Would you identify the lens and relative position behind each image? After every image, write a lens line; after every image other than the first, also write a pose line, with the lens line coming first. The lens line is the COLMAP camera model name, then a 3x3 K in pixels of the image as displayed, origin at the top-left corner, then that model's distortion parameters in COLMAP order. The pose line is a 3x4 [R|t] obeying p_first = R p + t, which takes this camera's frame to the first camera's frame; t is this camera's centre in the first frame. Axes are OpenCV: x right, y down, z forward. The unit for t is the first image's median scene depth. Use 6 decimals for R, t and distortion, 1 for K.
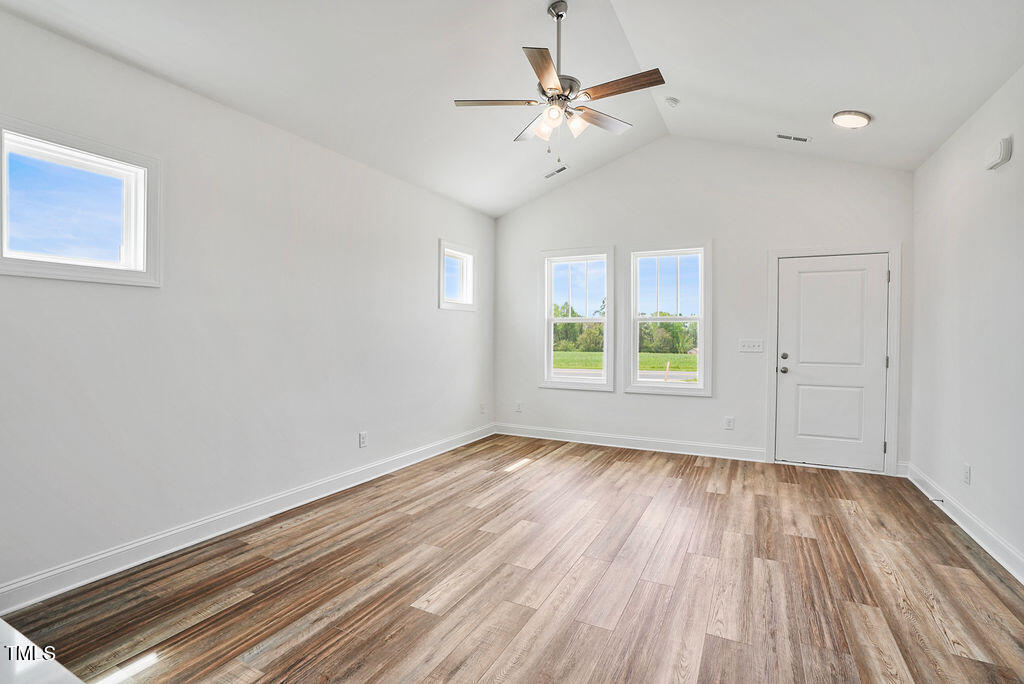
lens RADIAL K [[466.9, 0, 511.5], [0, 466.9, 333.0], [0, 0, 1]] dist [-0.003508, -0.000602]
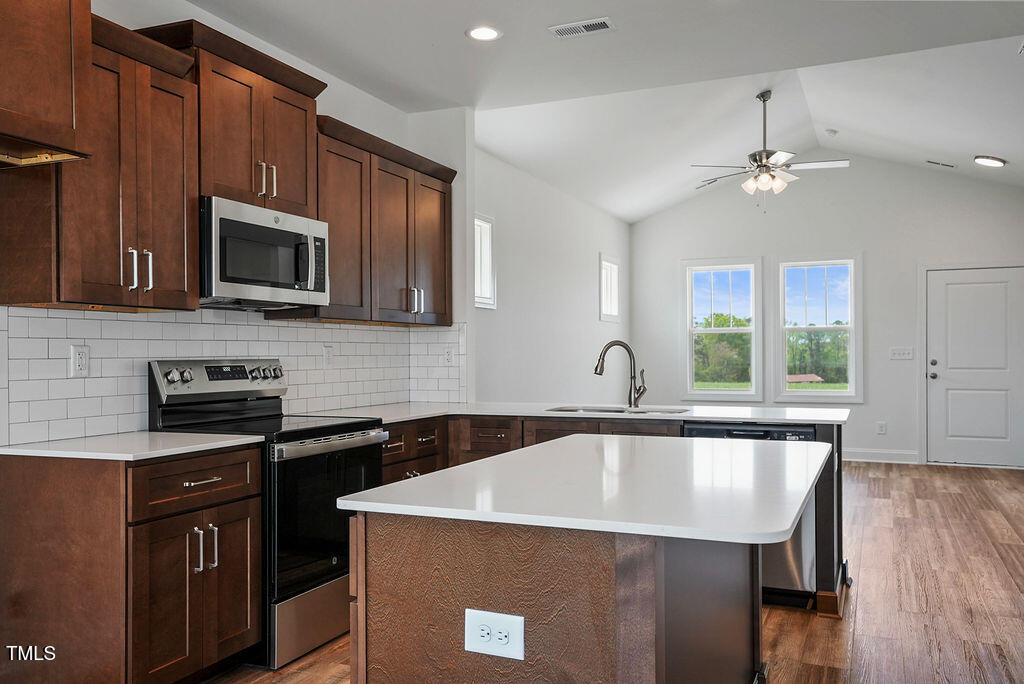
lens RADIAL K [[854.3, 0, 511.9], [0, 854.3, 342.4], [0, 0, 1]] dist [0.122554, 0.014441]
pose [[0.996536, -0.008822, 0.082690, -0.526032], [0.009877, 0.999875, -0.012362, 0.018432], [-0.082570, 0.013136, 0.996499, -0.897226]]
